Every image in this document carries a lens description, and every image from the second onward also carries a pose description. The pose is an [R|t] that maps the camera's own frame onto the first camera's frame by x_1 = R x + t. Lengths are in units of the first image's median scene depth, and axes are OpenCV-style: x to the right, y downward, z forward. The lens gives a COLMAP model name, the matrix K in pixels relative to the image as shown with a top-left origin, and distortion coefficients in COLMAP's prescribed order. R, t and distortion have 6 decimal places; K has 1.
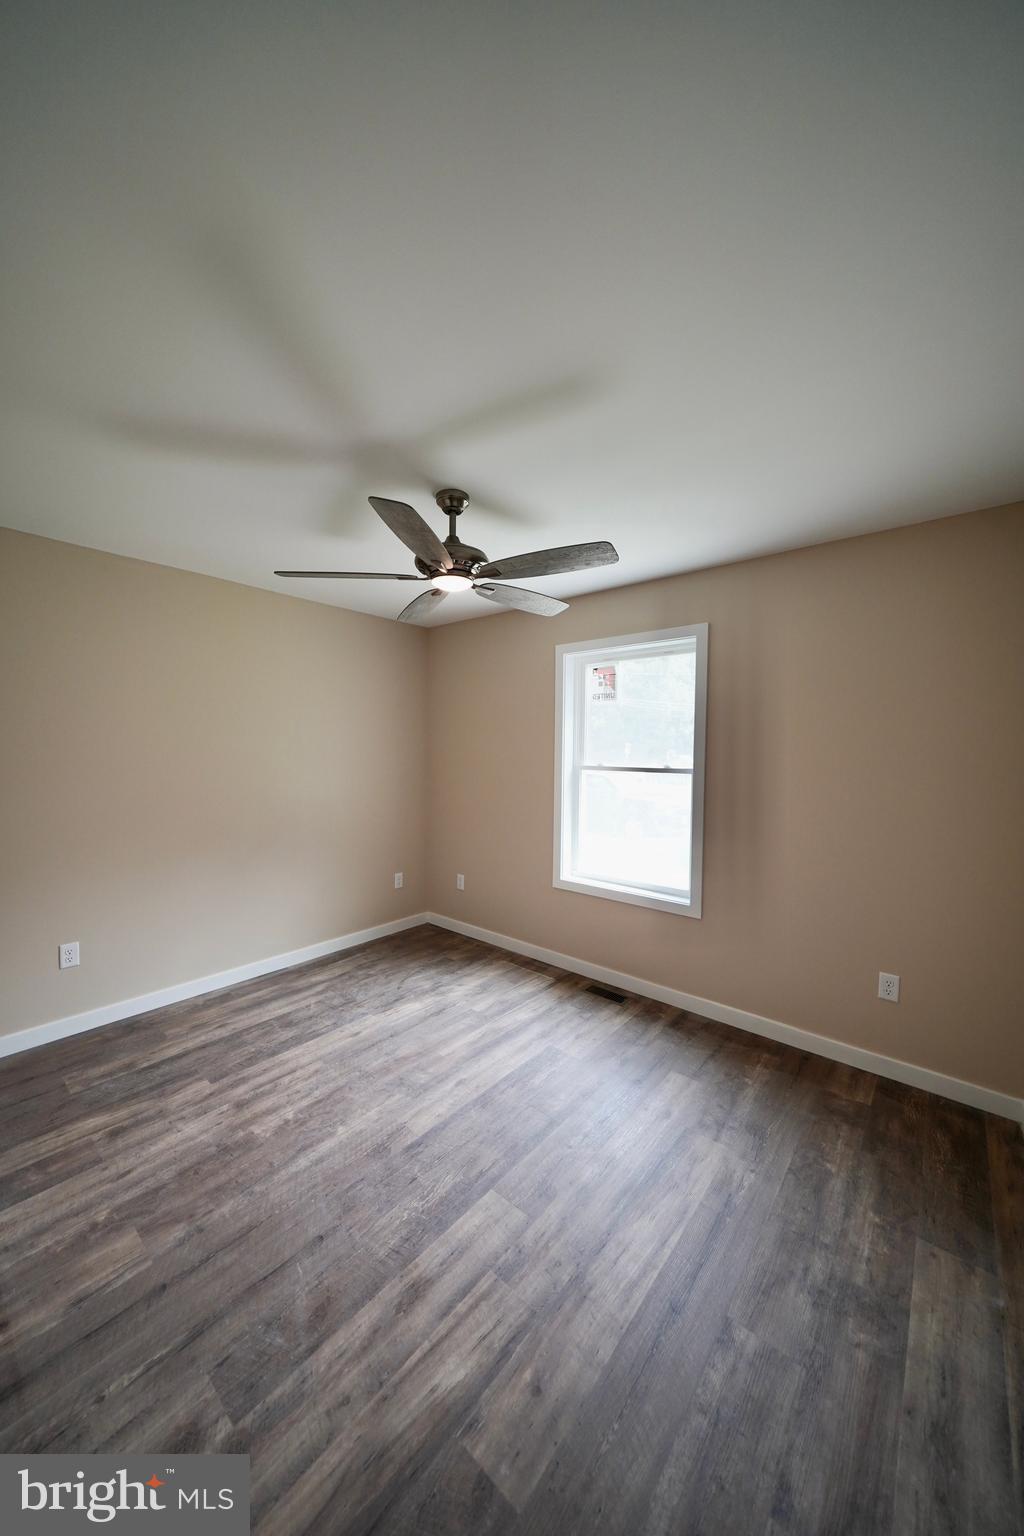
lens RADIAL K [[527.8, 0, 514.7], [0, 527.8, 768.7], [0, 0, 1]] dist [-0.002618, 0.000178]
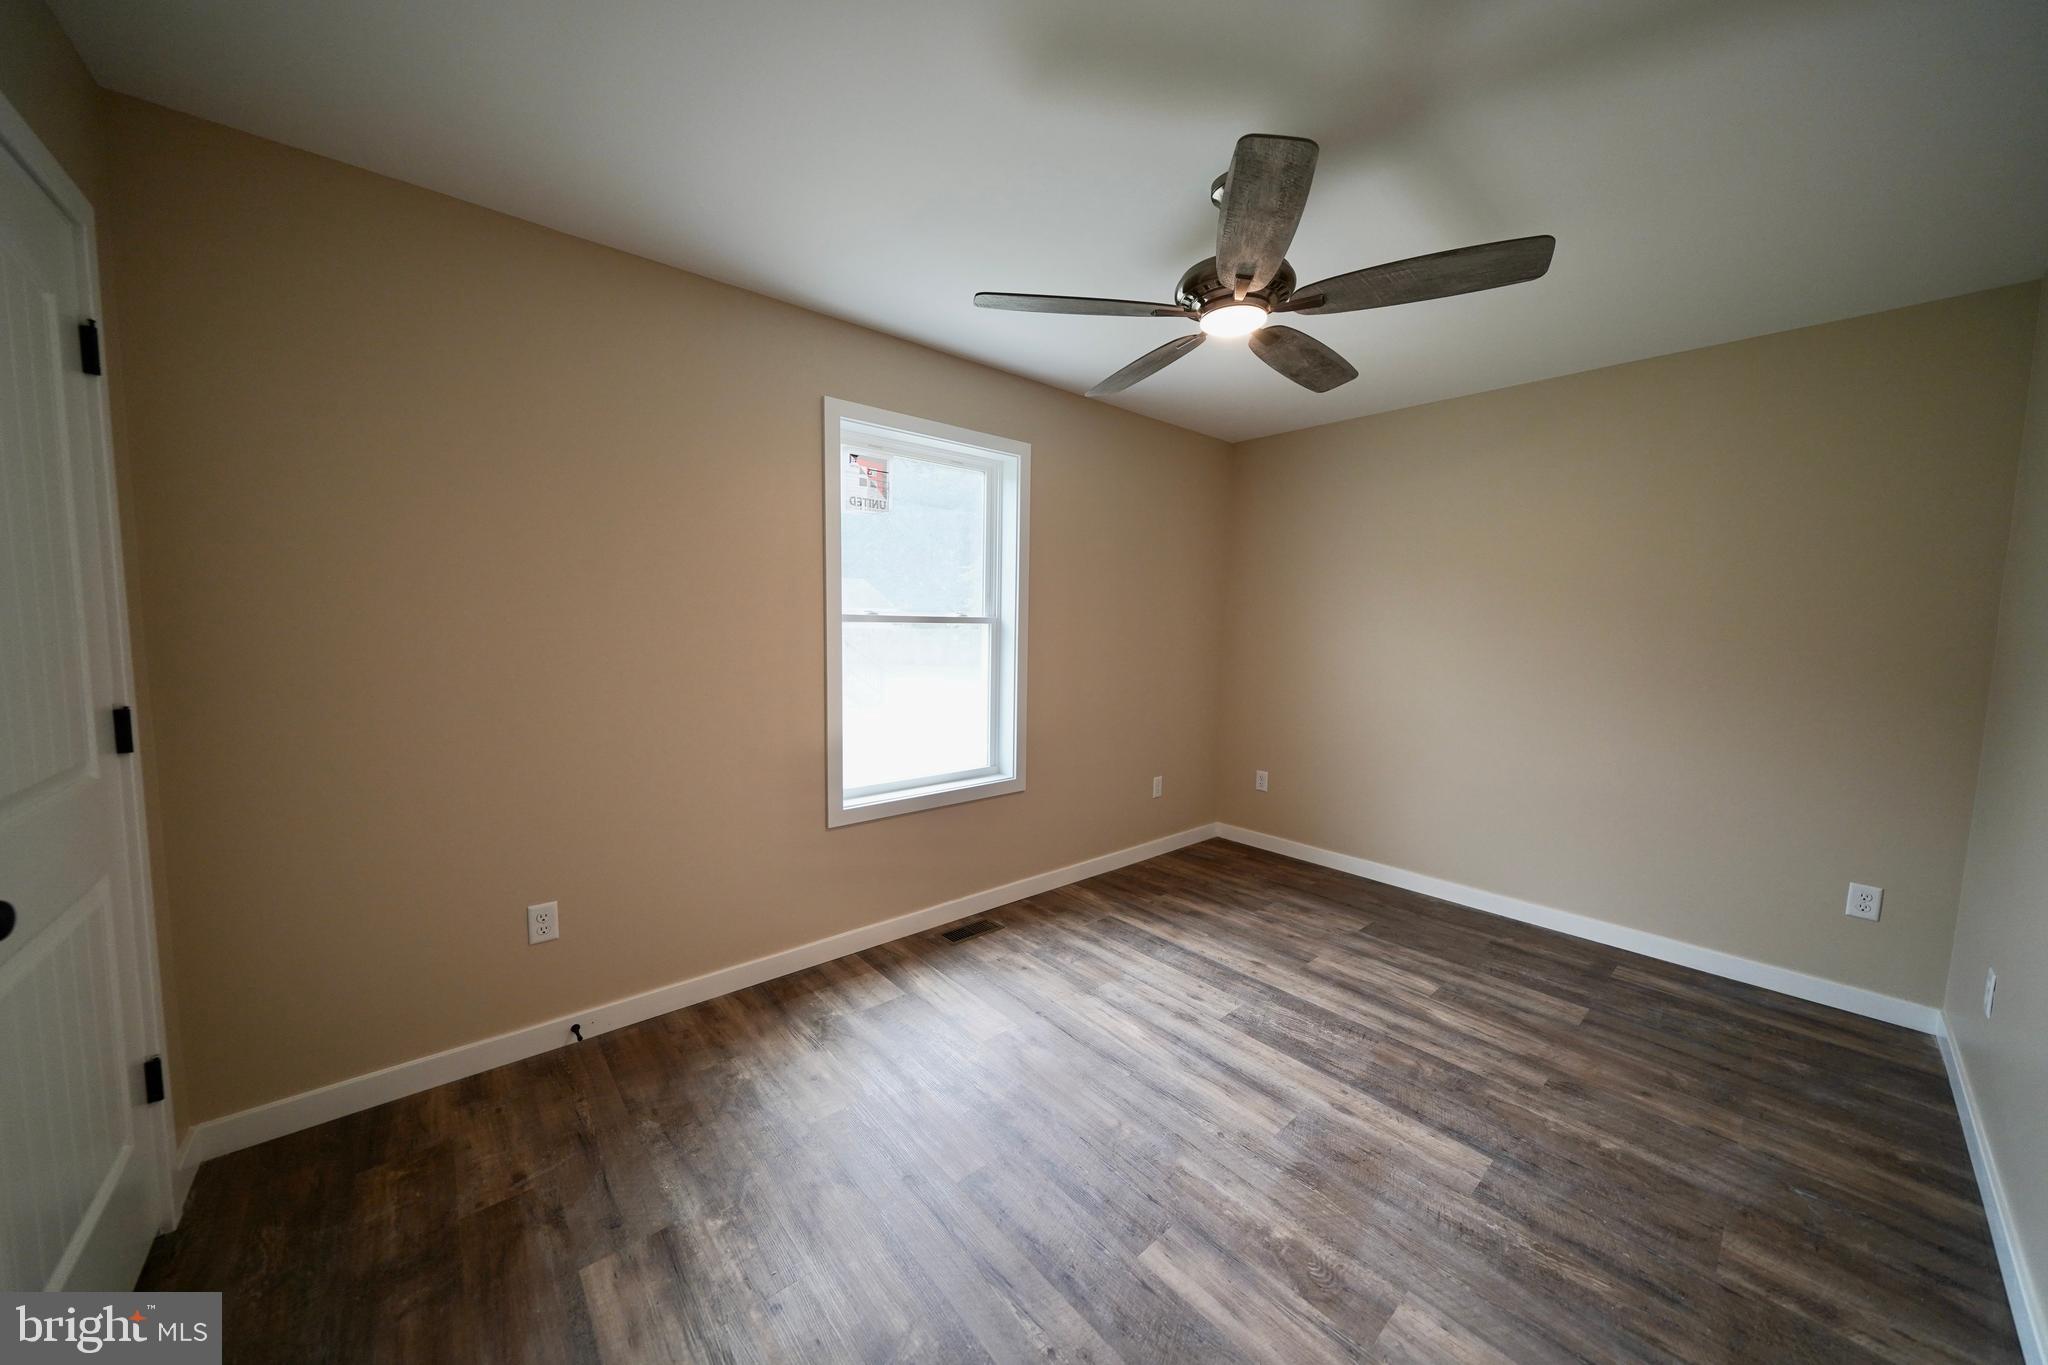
lens RADIAL K [[703.8, 0, 1033.3], [0, 703.8, 673.9], [0, 0, 1]] dist [-0.002618, 0.000178]
pose [[0.144434, -0.087599, 0.985629, -0.905281], [0.010682, 0.996154, 0.086969, -0.008852], [-0.989457, -0.002033, 0.144814, 0.963259]]
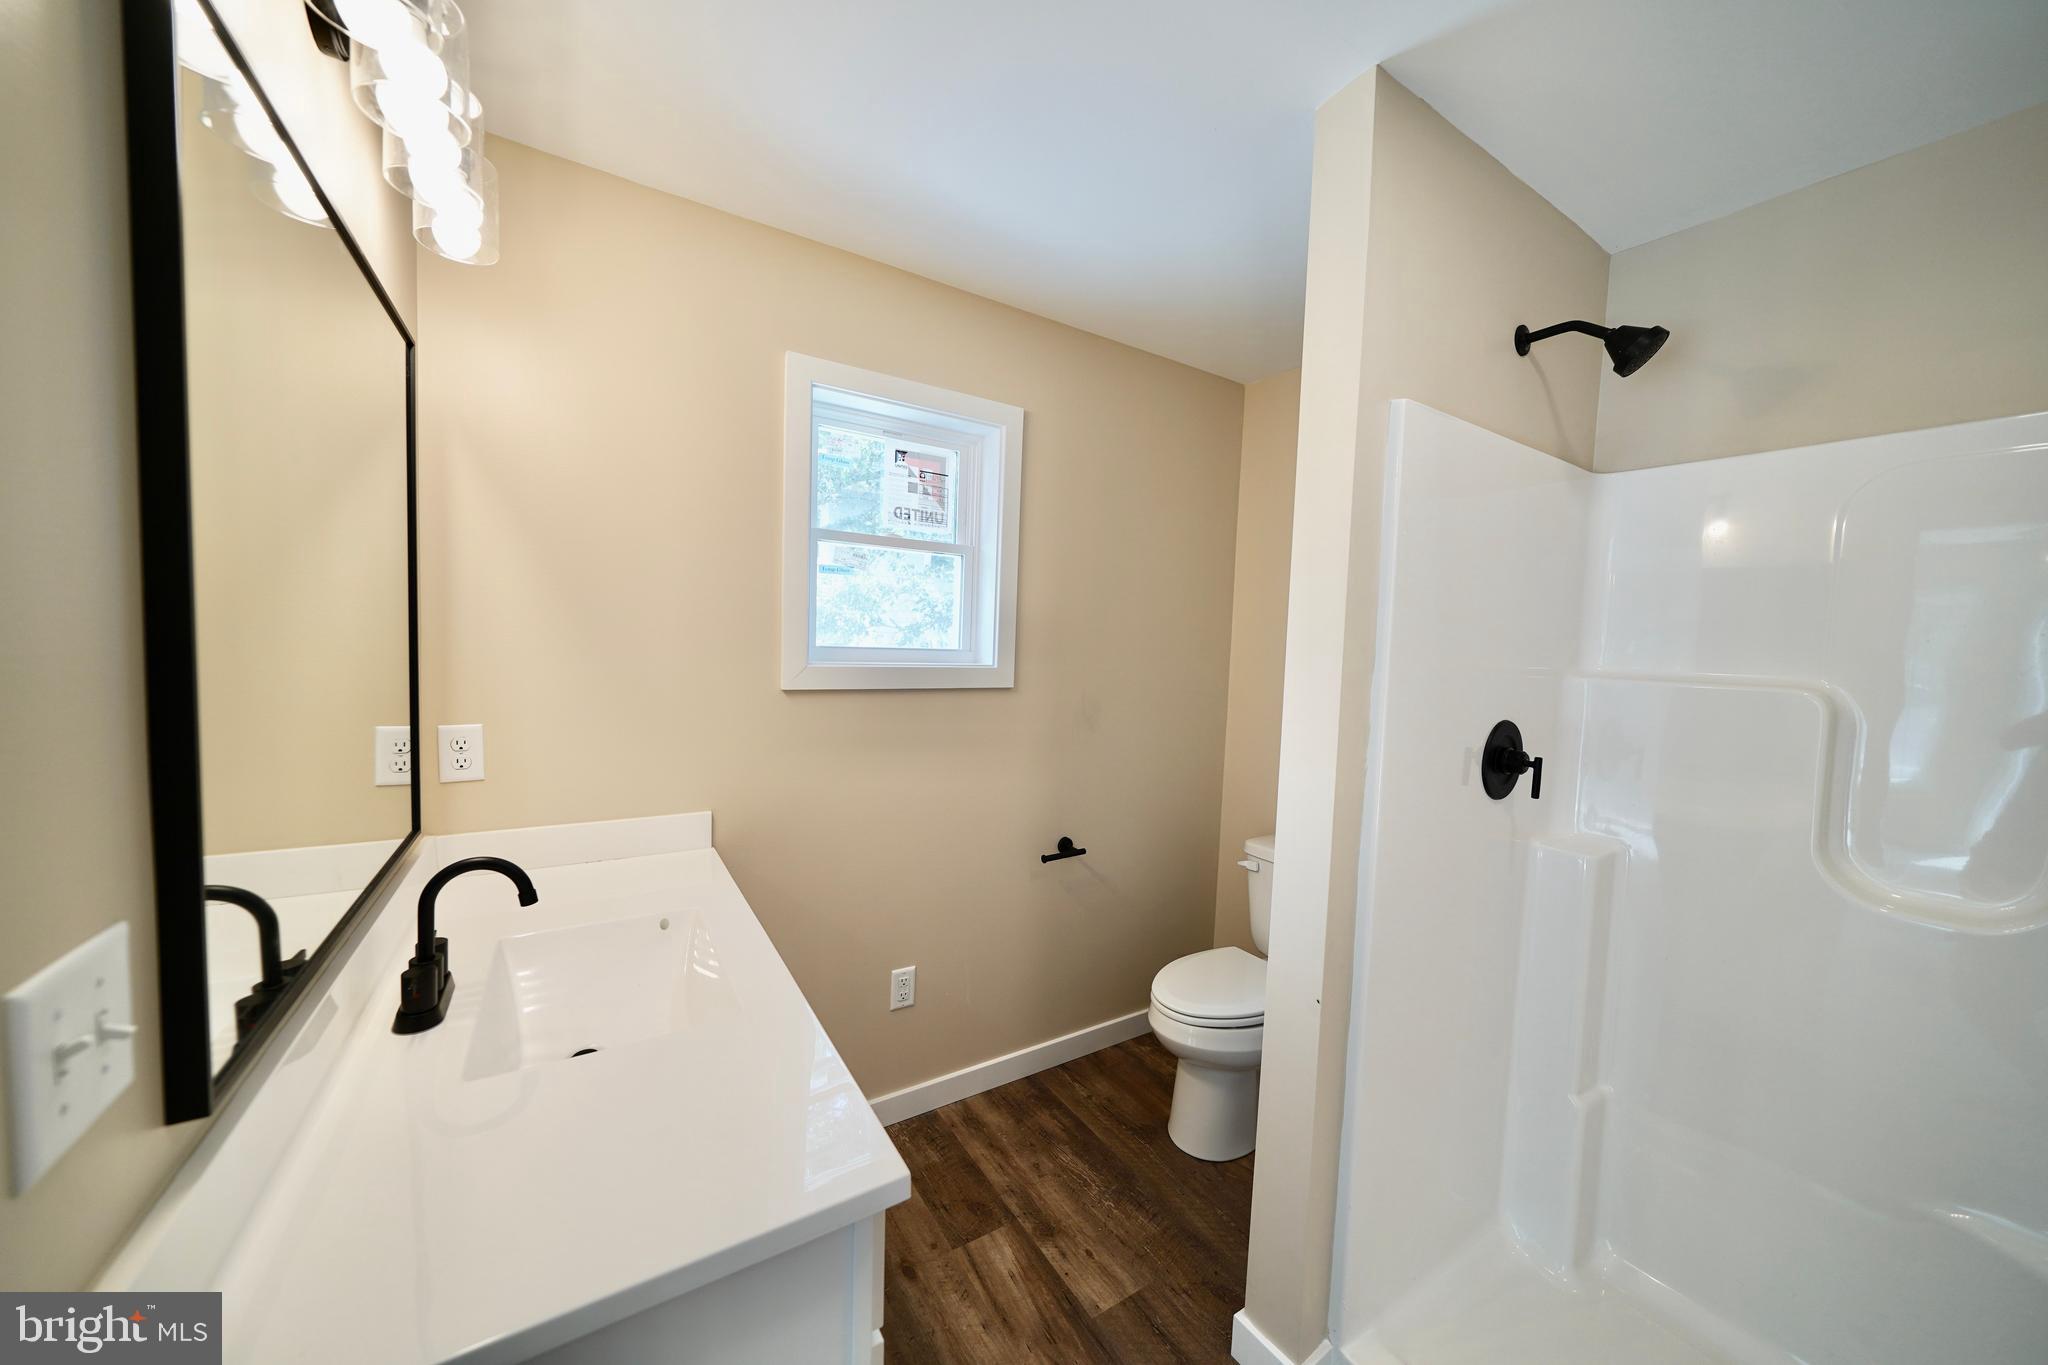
lens RADIAL K [[703.8, 0, 1026.5], [0, 703.8, 682.5], [0, 0, 1]] dist [-0.002618, 0.000178]
pose [[0.296692, -0.066370, 0.952664, -0.572605], [-0.006639, 0.997415, 0.071556, -0.049869], [-0.954950, -0.027555, 0.295484, 1.013971]]
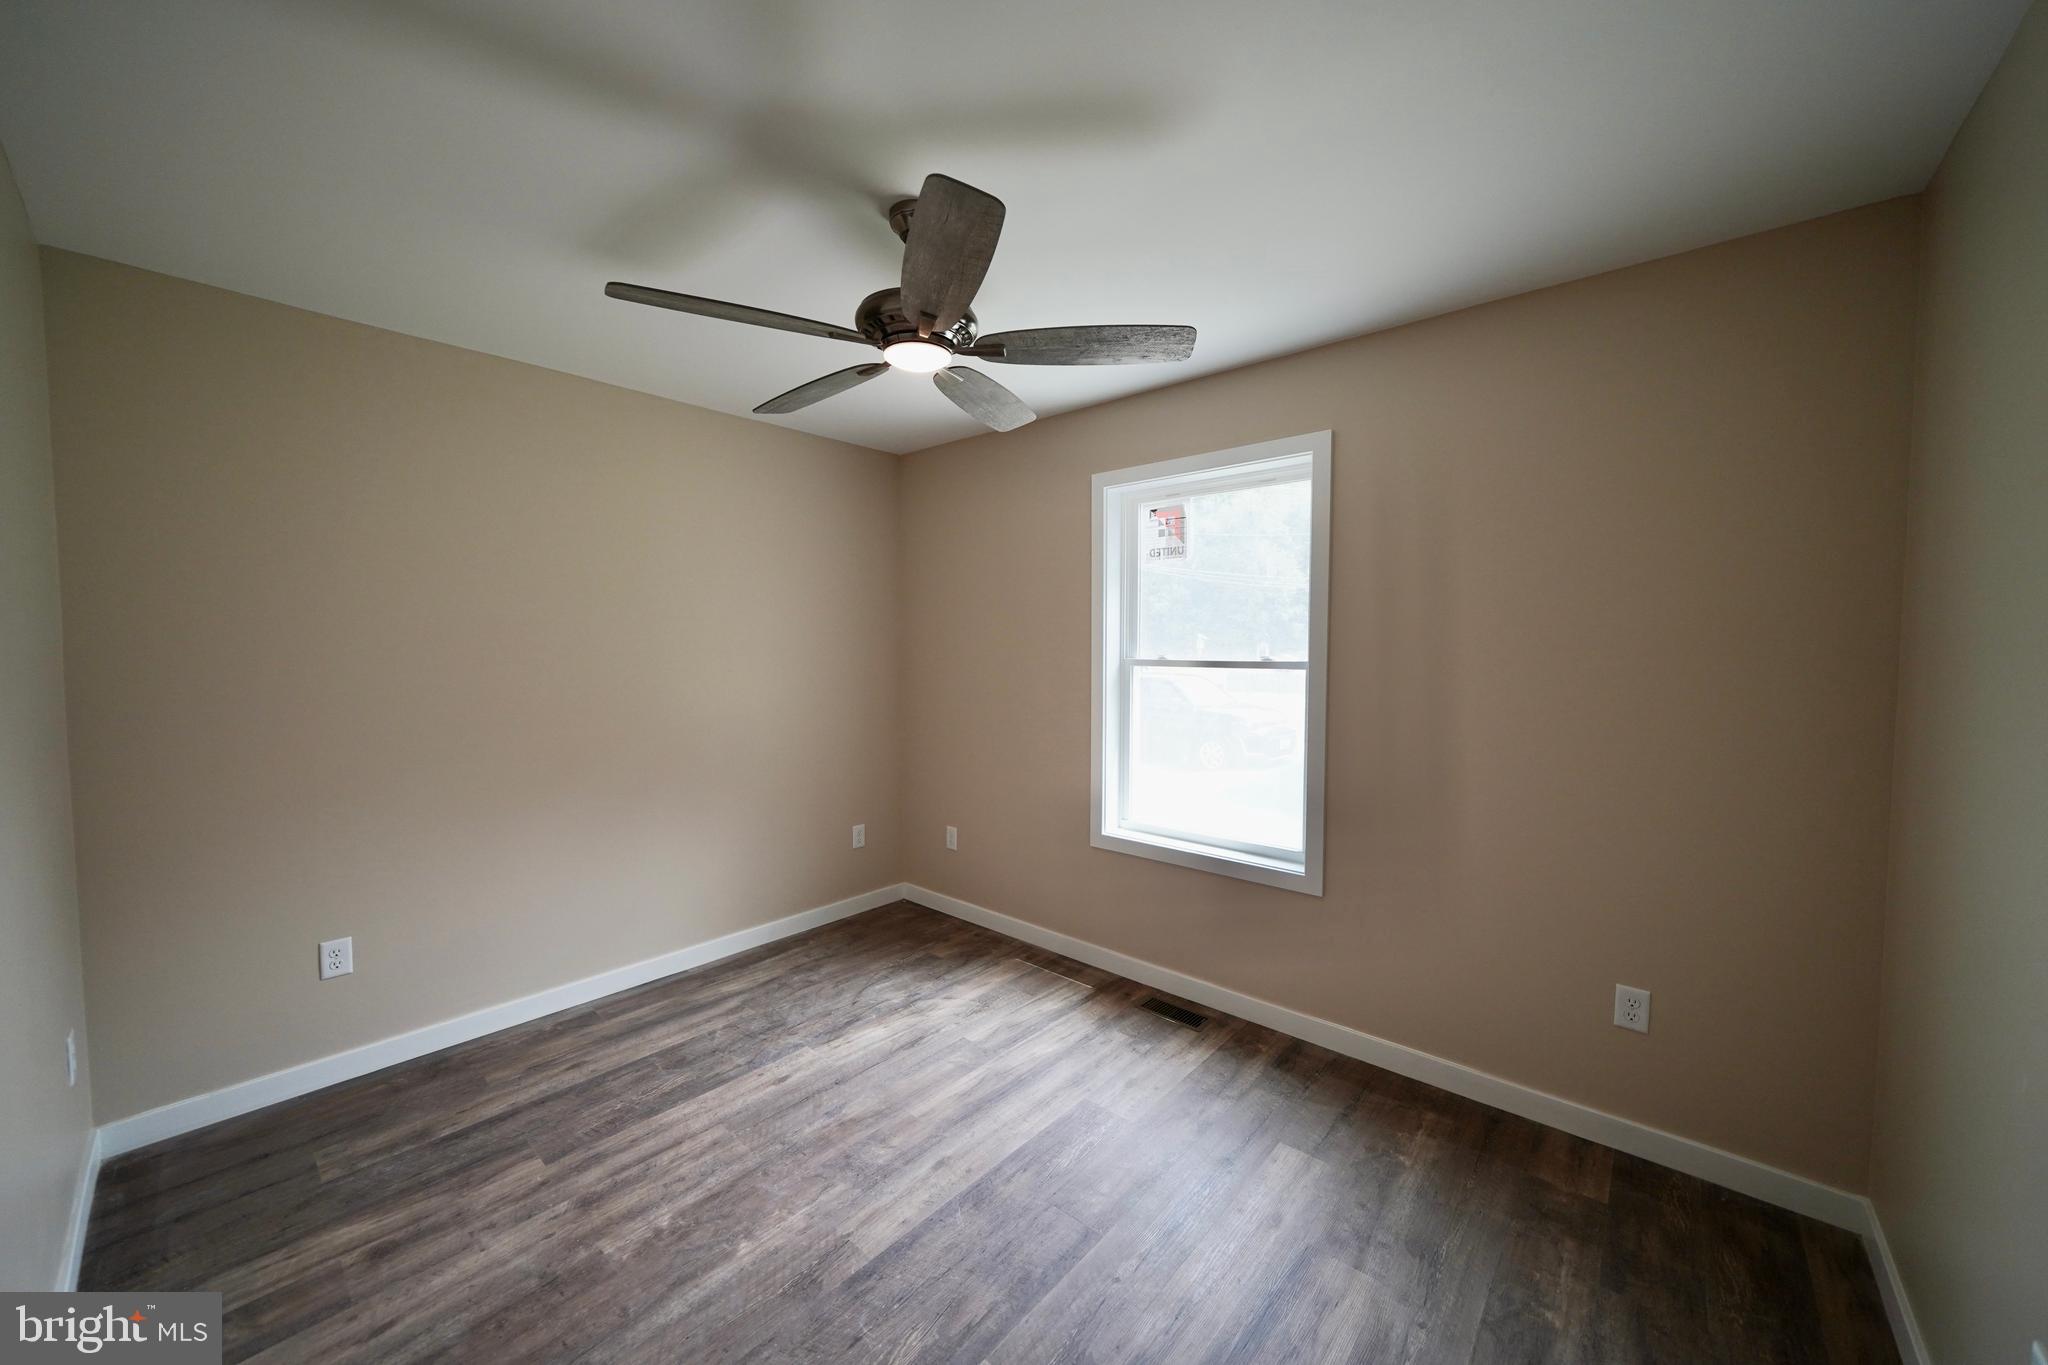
lens RADIAL K [[737.9, 0, 1026.4], [0, 737.9, 679.7], [0, 0, 1]] dist [-0.003446, 0.000018]
pose [[0.999745, -0.008712, -0.020812, 0.019935], [0.008896, 0.999922, 0.008780, 0.014035], [0.020734, -0.008963, 0.999745, 0.126552]]
